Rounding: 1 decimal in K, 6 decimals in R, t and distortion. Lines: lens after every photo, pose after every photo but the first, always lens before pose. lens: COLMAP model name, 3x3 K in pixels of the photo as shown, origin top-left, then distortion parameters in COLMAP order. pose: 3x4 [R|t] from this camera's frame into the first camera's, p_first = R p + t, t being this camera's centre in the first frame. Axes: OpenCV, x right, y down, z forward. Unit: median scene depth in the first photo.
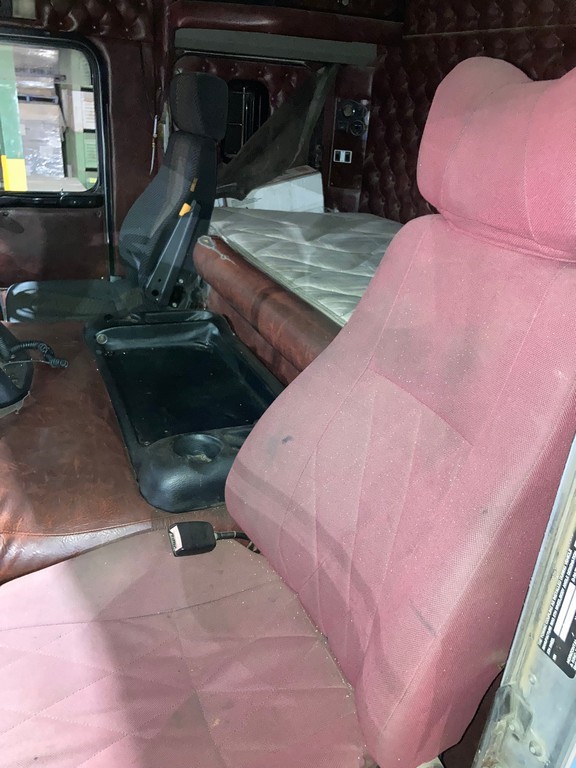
lens RADIAL K [[634.6, 0, 284.3], [0, 634.6, 384.2], [0, 0, 1]] dist [0.003077, 0.016054]
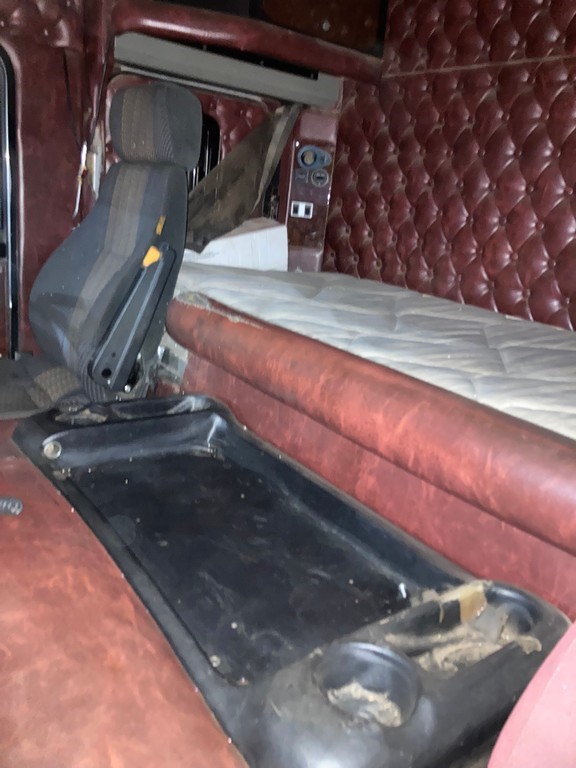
lens RADIAL K [[614.1, 0, 295.6], [0, 614.1, 380.3], [0, 0, 1]] dist [0.000215, -0.006139]
pose [[0.967203, -0.033671, 0.251764, -0.148339], [0.064173, 0.991412, -0.113944, -0.039345], [-0.245766, 0.126363, 0.961058, 0.258894]]
